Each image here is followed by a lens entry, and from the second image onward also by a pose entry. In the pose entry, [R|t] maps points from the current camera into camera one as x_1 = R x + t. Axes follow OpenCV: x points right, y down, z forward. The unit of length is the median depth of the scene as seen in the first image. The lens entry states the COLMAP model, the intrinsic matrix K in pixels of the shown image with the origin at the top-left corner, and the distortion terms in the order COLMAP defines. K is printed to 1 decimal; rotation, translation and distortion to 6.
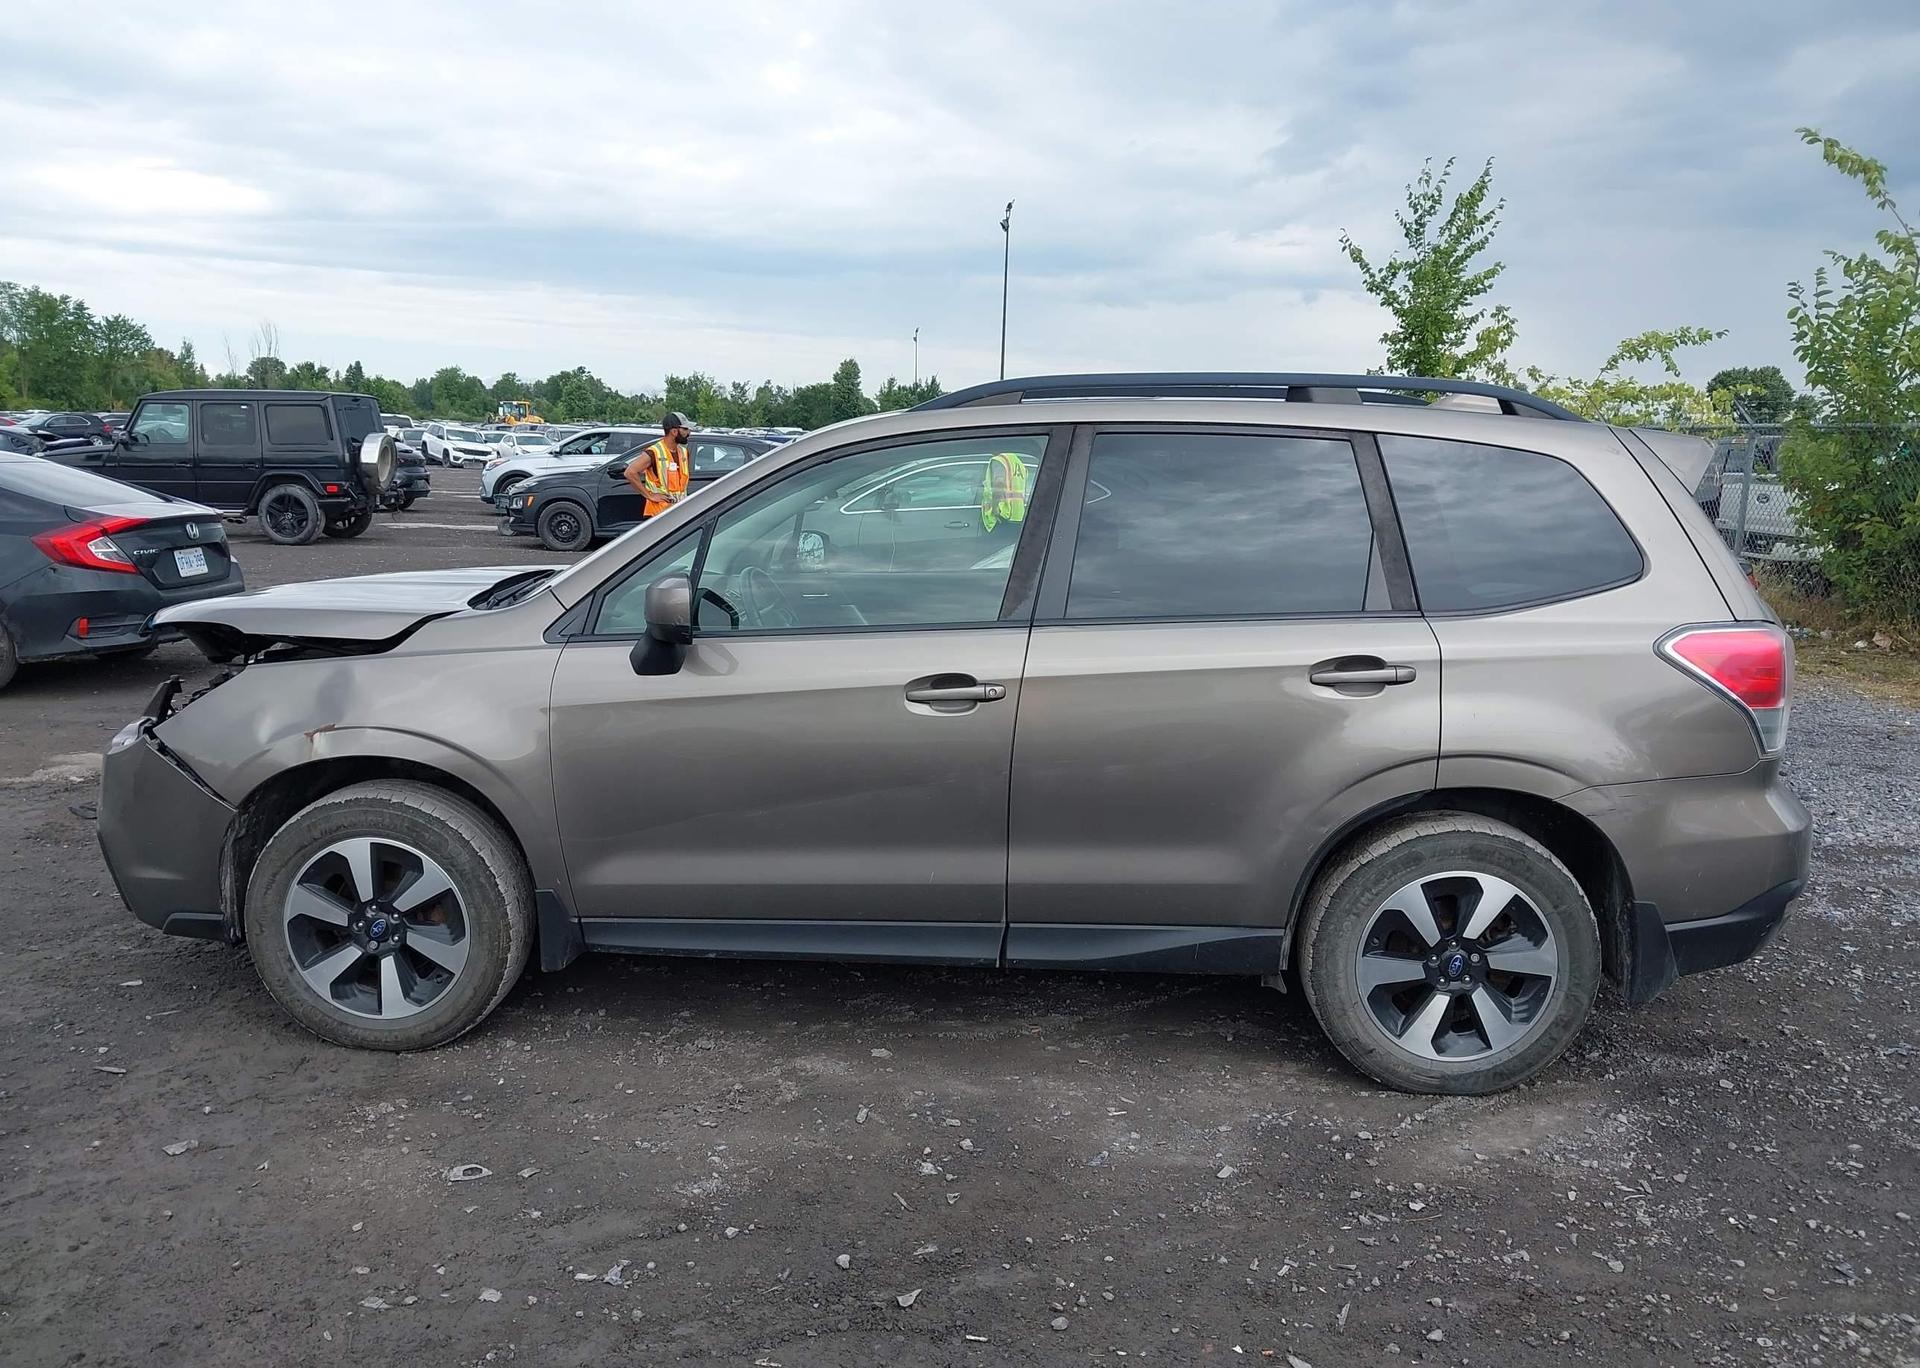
lens RADIAL K [[1529.9, 0, 955.4], [0, 1529.9, 689.3], [0, 0, 1]] dist [-0.006964, 0.006164]
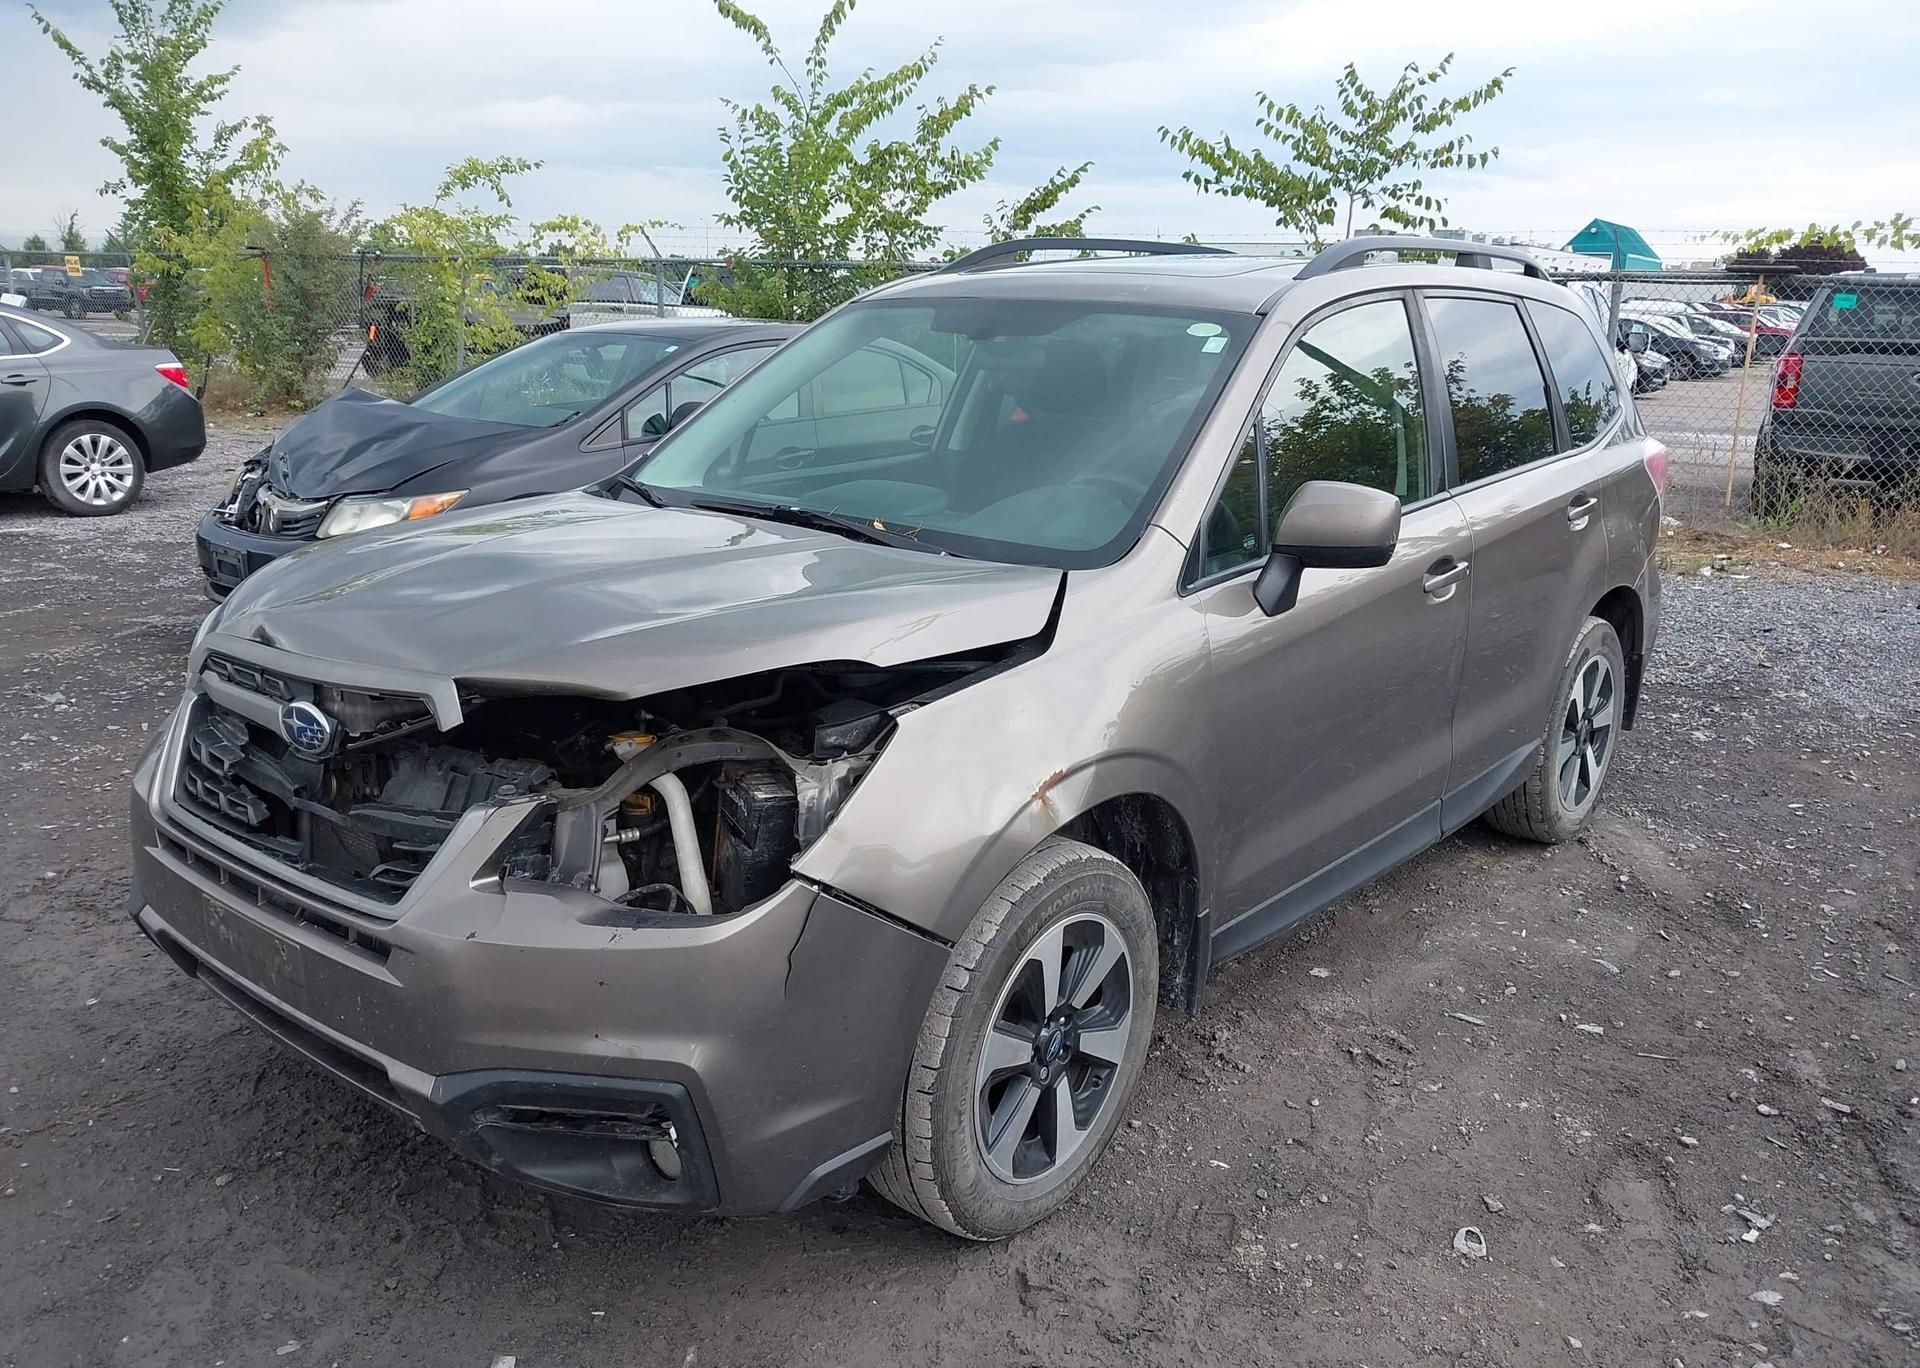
lens RADIAL K [[1529.9, 0, 965.8], [0, 1529.9, 692.1], [0, 0, 1]] dist [-0.006964, 0.006164]
pose [[0.604603, -0.210301, 0.768263, -0.272978], [0.121717, 0.977582, 0.171811, -0.037657], [-0.787172, -0.010367, 0.616646, 0.183737]]
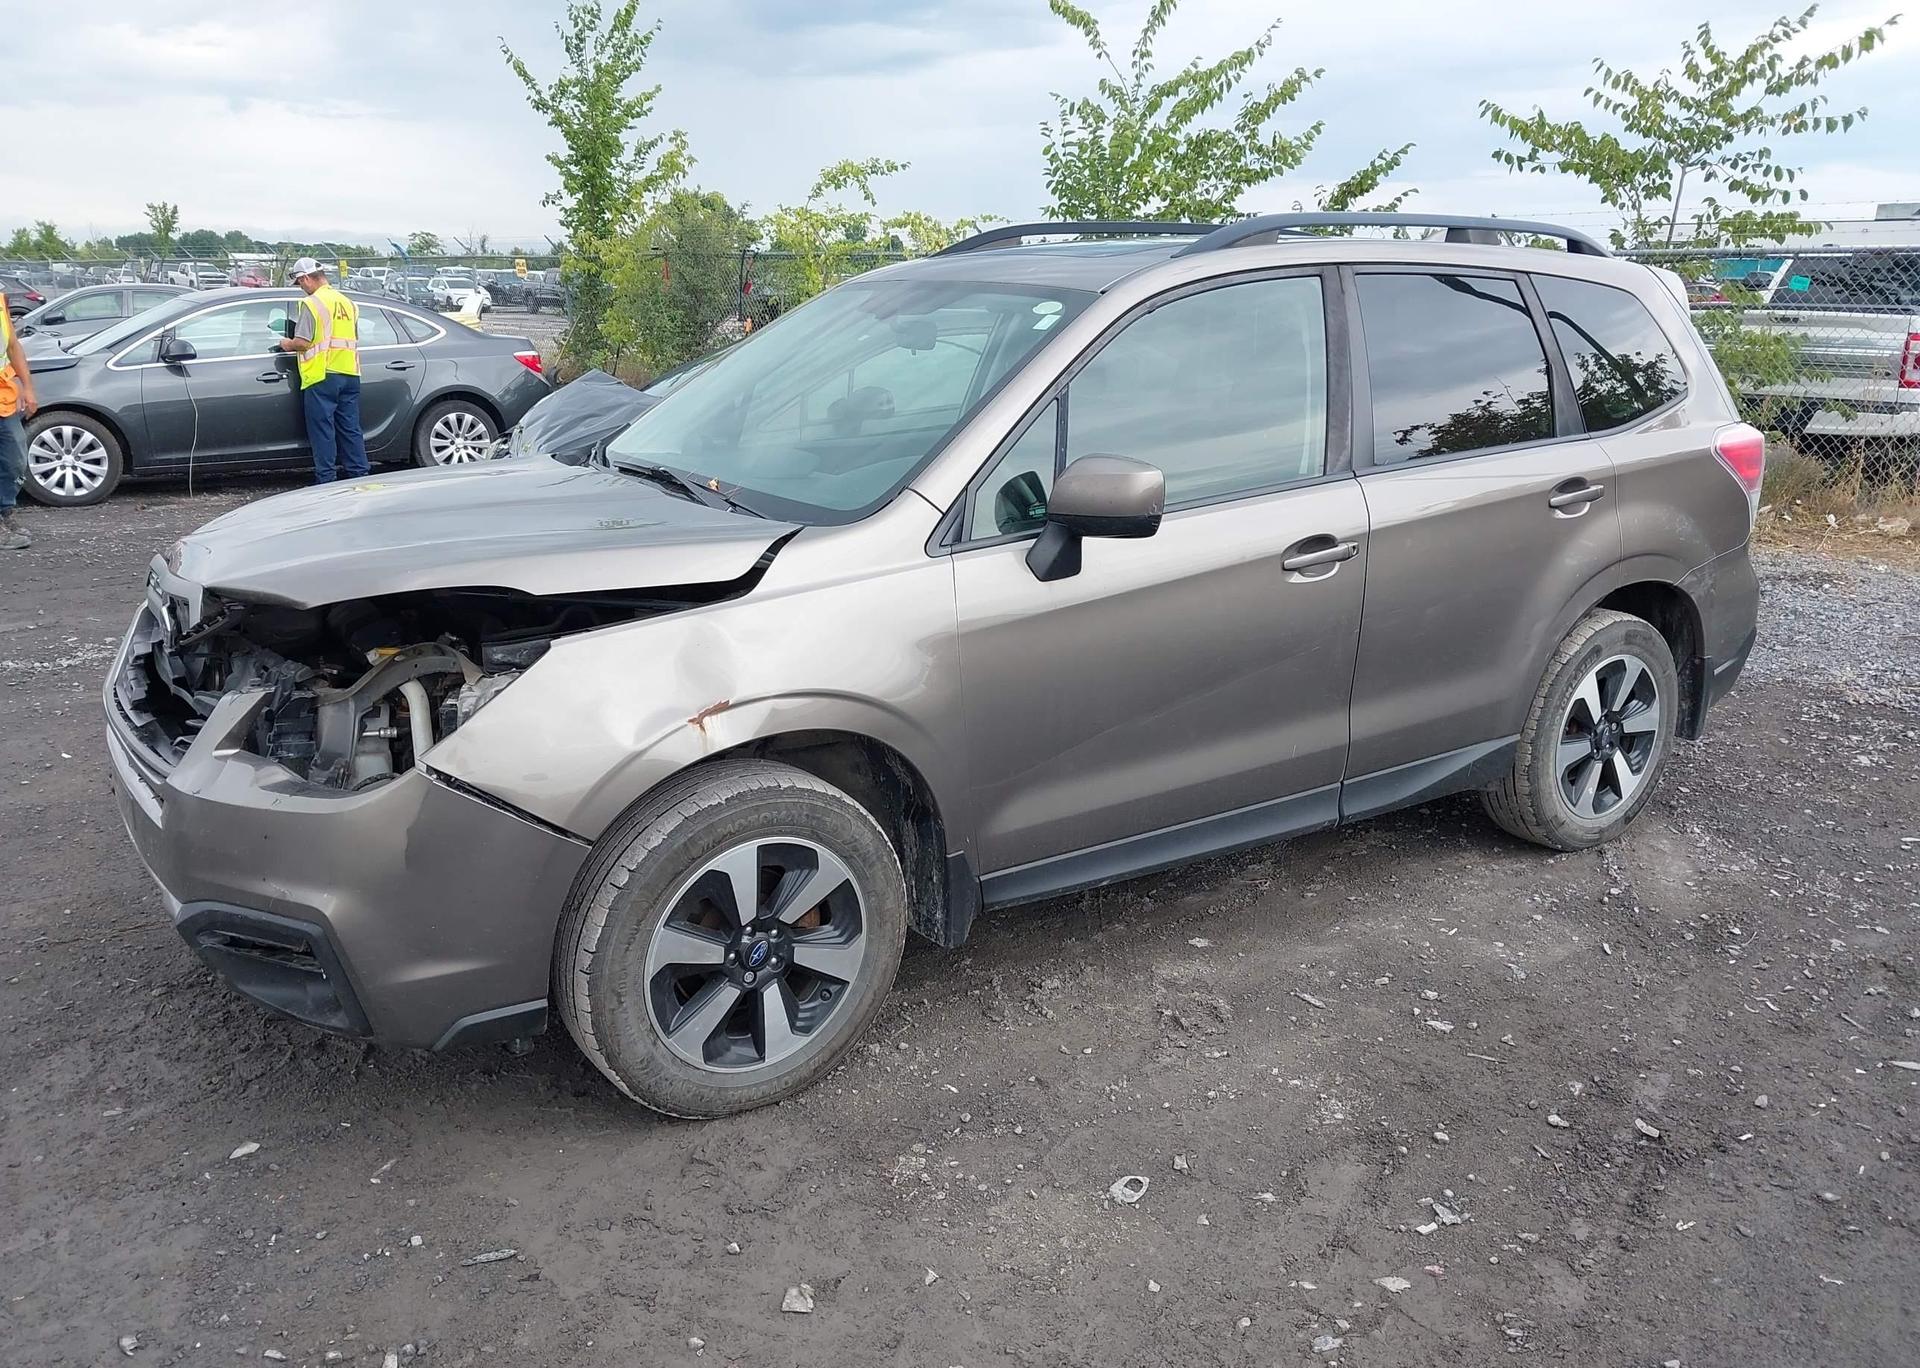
lens RADIAL K [[1529.9, 0, 954.5], [0, 1529.9, 692.6], [0, 0, 1]] dist [-0.006964, 0.006164]
pose [[0.806882, -0.170934, 0.565441, -0.215349], [0.107279, 0.983703, 0.144289, -0.022148], [-0.580890, -0.055764, 0.812070, 0.099009]]
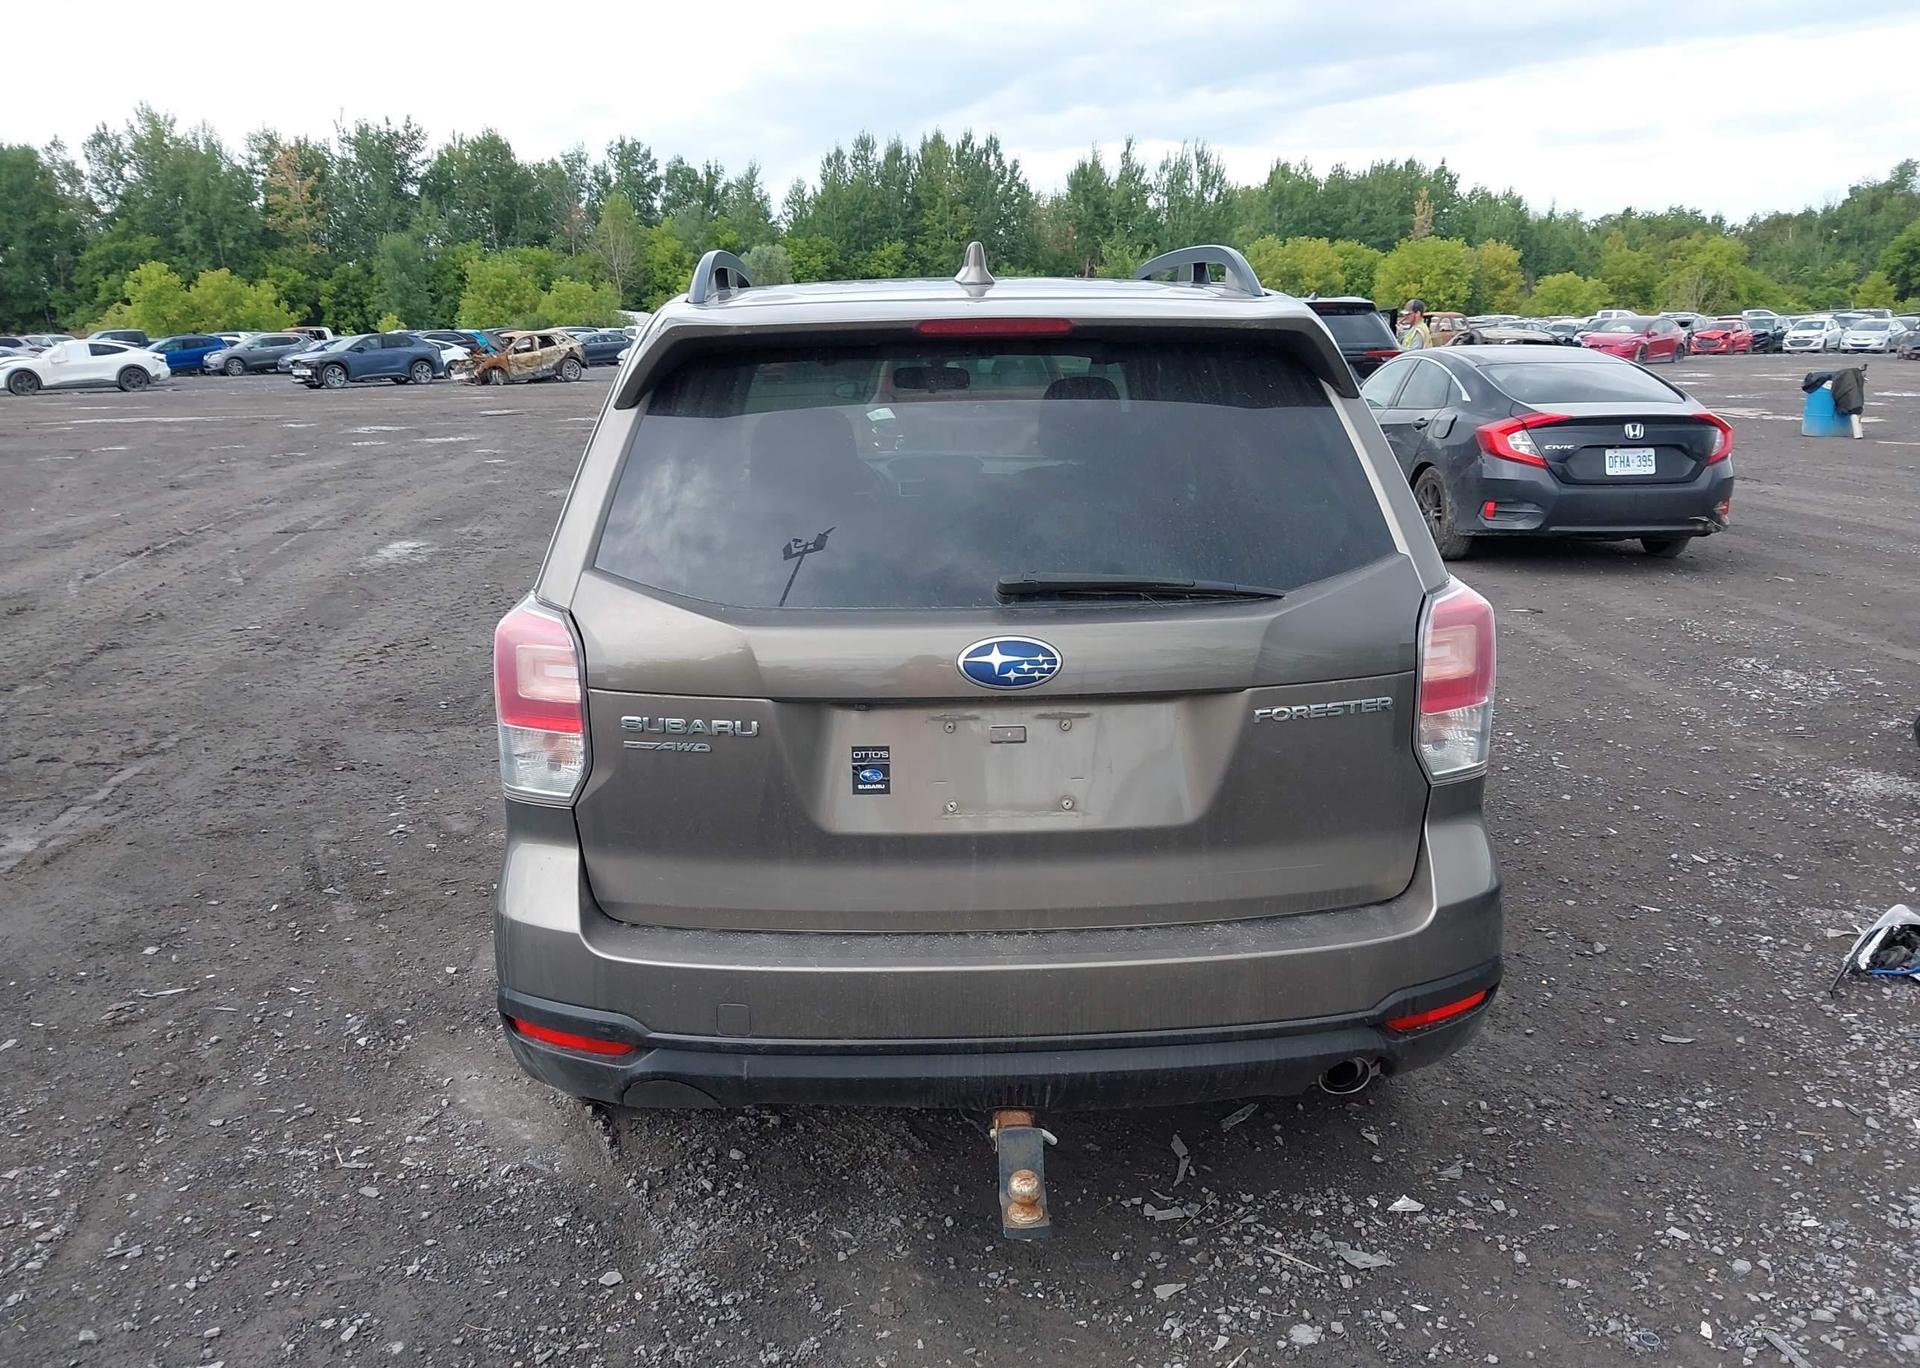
lens RADIAL K [[1529.9, 0, 944.6], [0, 1529.9, 675.7], [0, 0, 1]] dist [-0.006964, 0.006164]
pose [[0.096889, 0.198319, -0.975337, 0.347352], [-0.146201, 0.972153, 0.183149, -0.045960], [0.984499, 0.124850, 0.123185, 0.314179]]
